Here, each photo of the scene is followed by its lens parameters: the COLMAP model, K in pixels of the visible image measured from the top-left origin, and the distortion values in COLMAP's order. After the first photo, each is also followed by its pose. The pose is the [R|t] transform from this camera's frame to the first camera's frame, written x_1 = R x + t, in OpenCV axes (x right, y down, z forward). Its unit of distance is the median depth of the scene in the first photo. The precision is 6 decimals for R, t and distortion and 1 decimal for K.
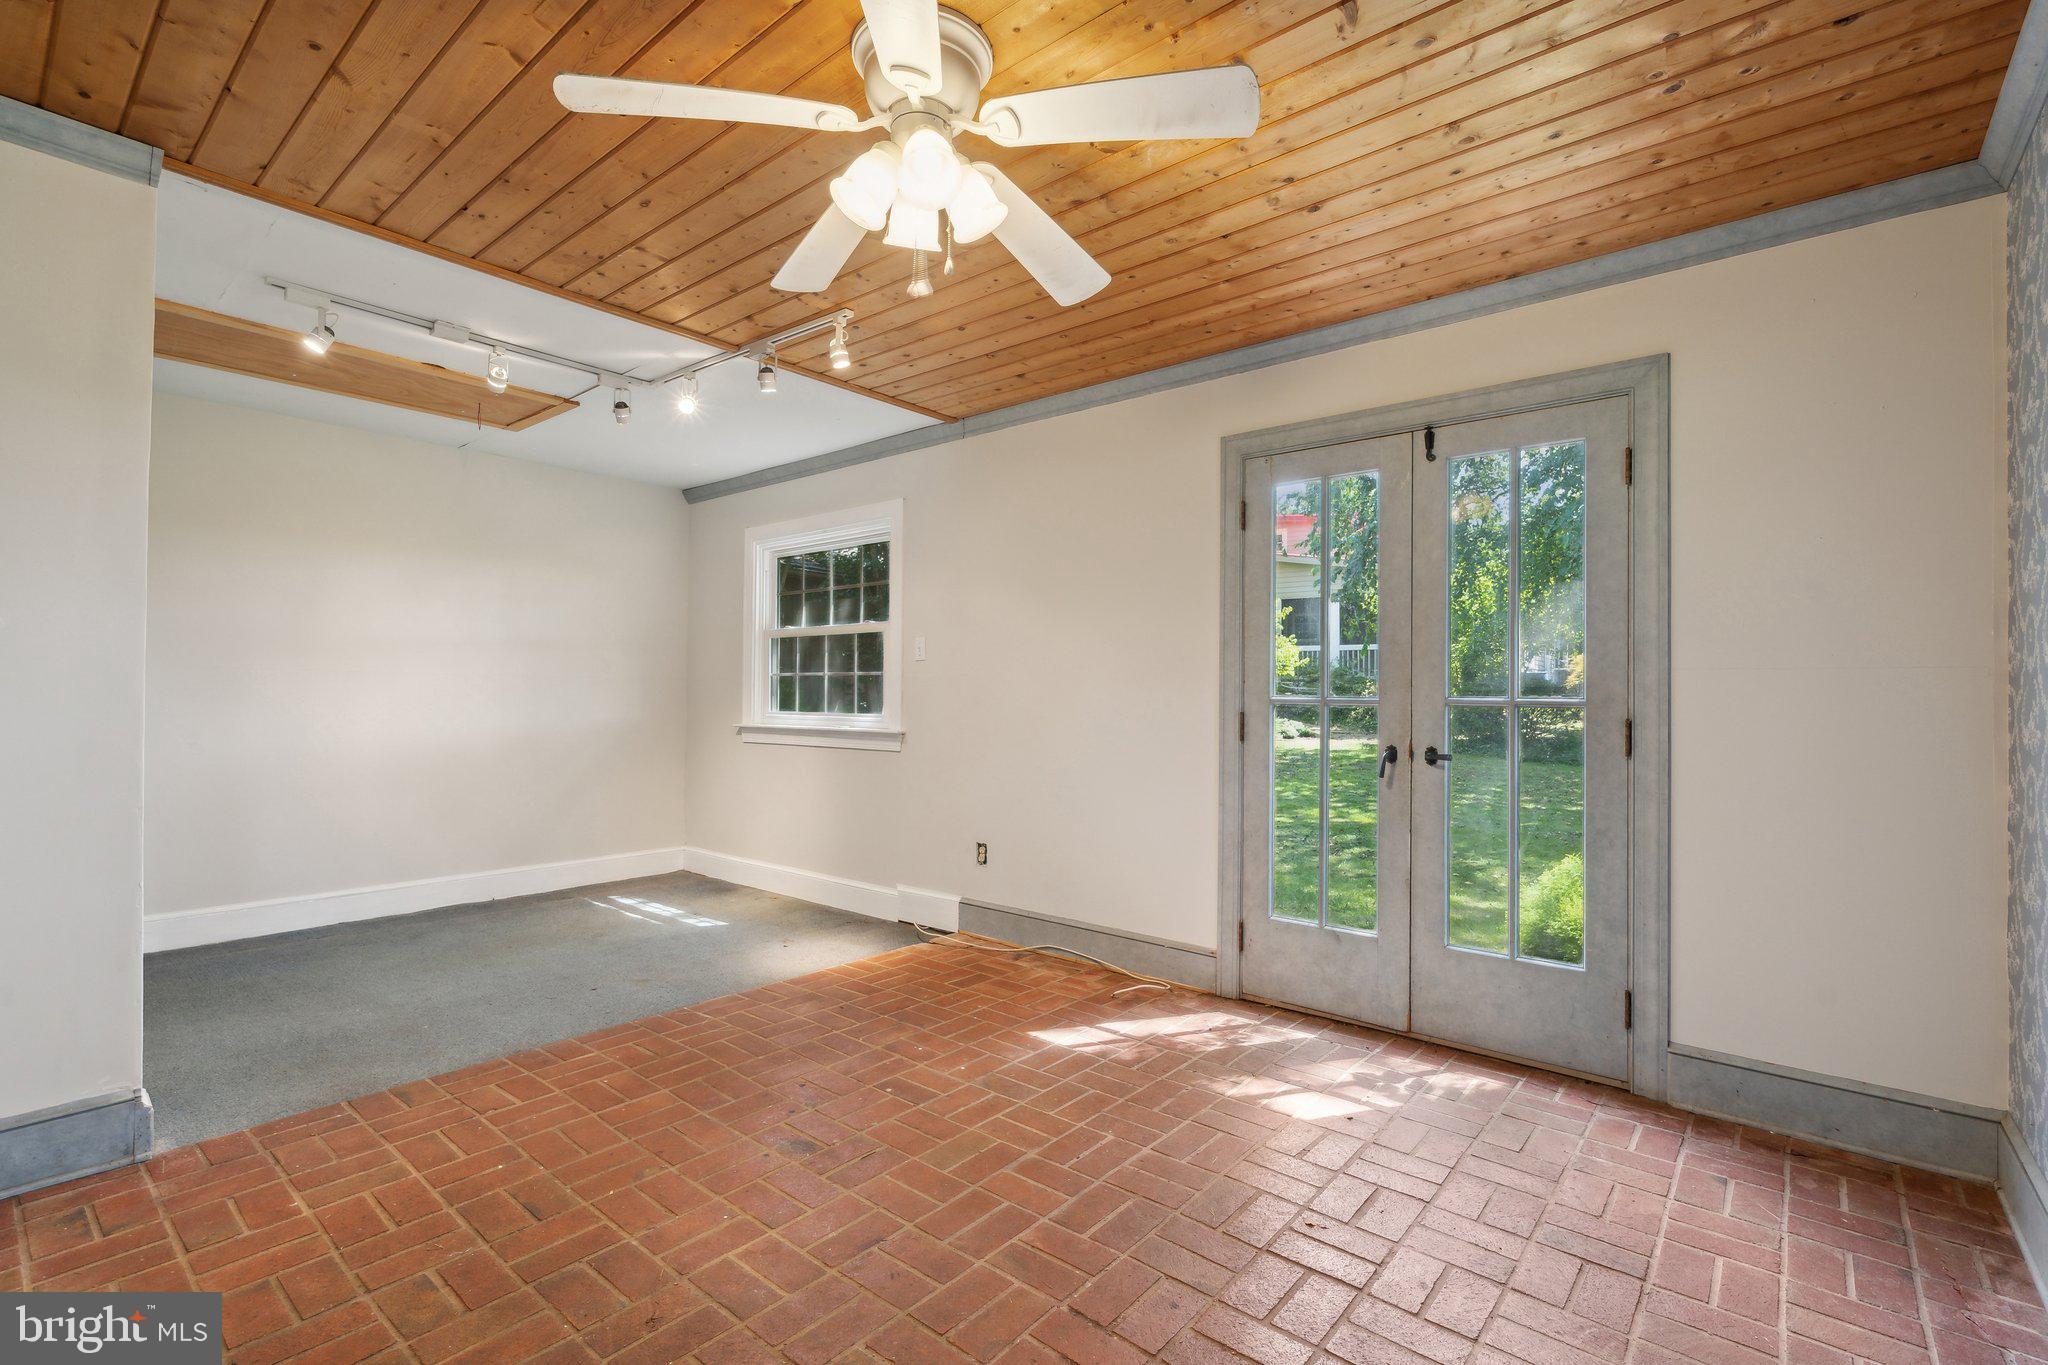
lens RADIAL K [[929.7, 0, 1016.4], [0, 929.7, 689.0], [0, 0, 1]] dist [-0.001717, -0.000412]
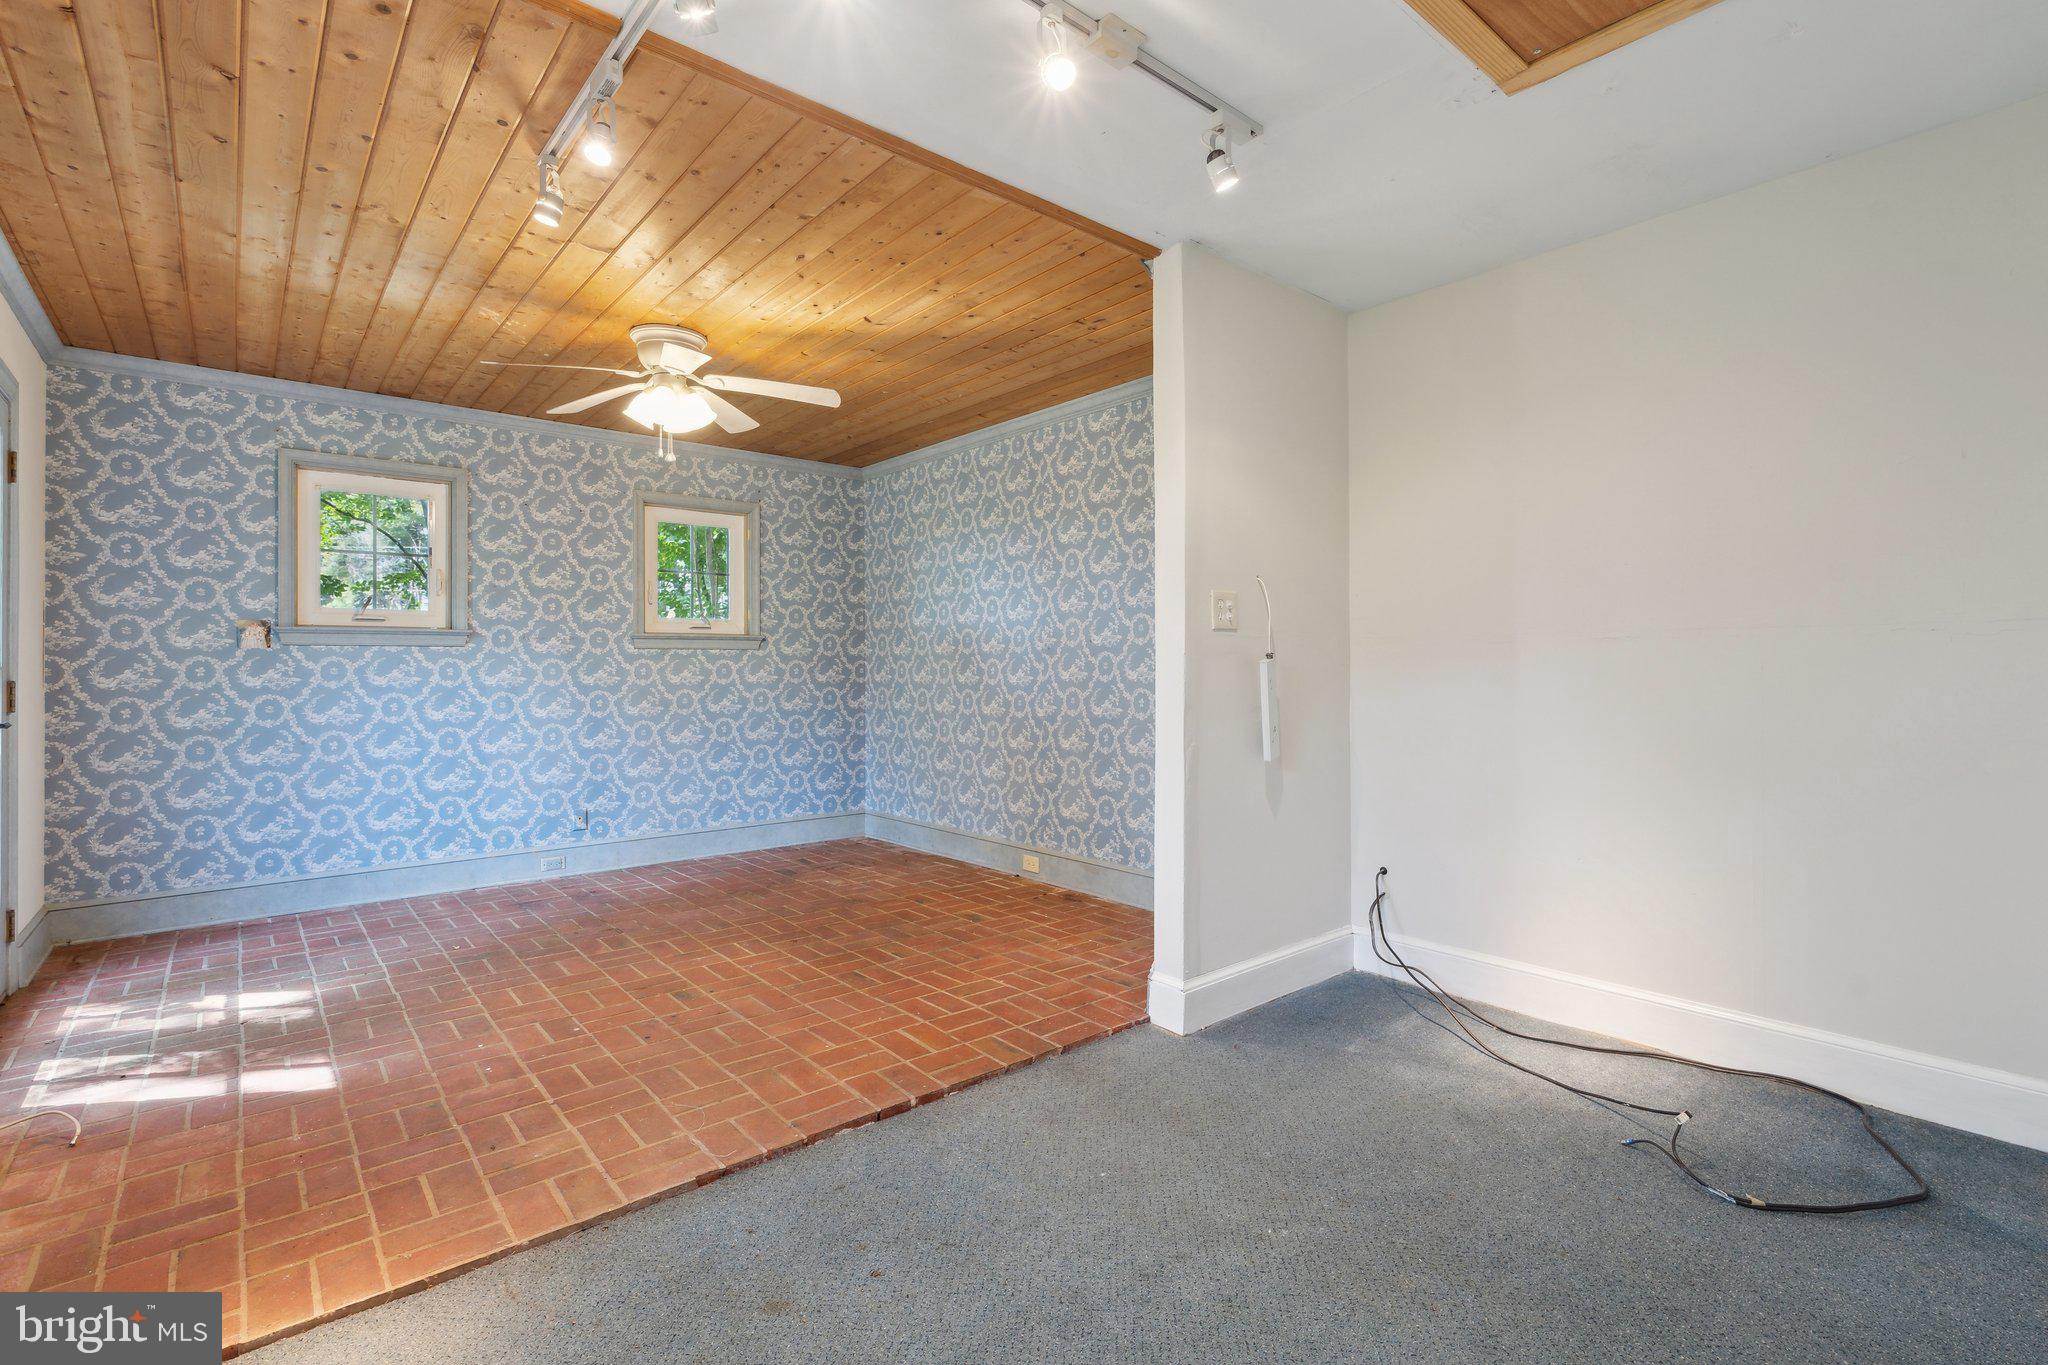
lens RADIAL K [[929.7, 0, 1016.4], [0, 929.7, 689.0], [0, 0, 1]] dist [-0.001717, -0.000412]
pose [[-0.985907, -0.006697, 0.167160, -0.767952], [-0.003785, 0.999836, 0.017733, 0.014736], [-0.167251, 0.016850, -0.985770, 1.848793]]
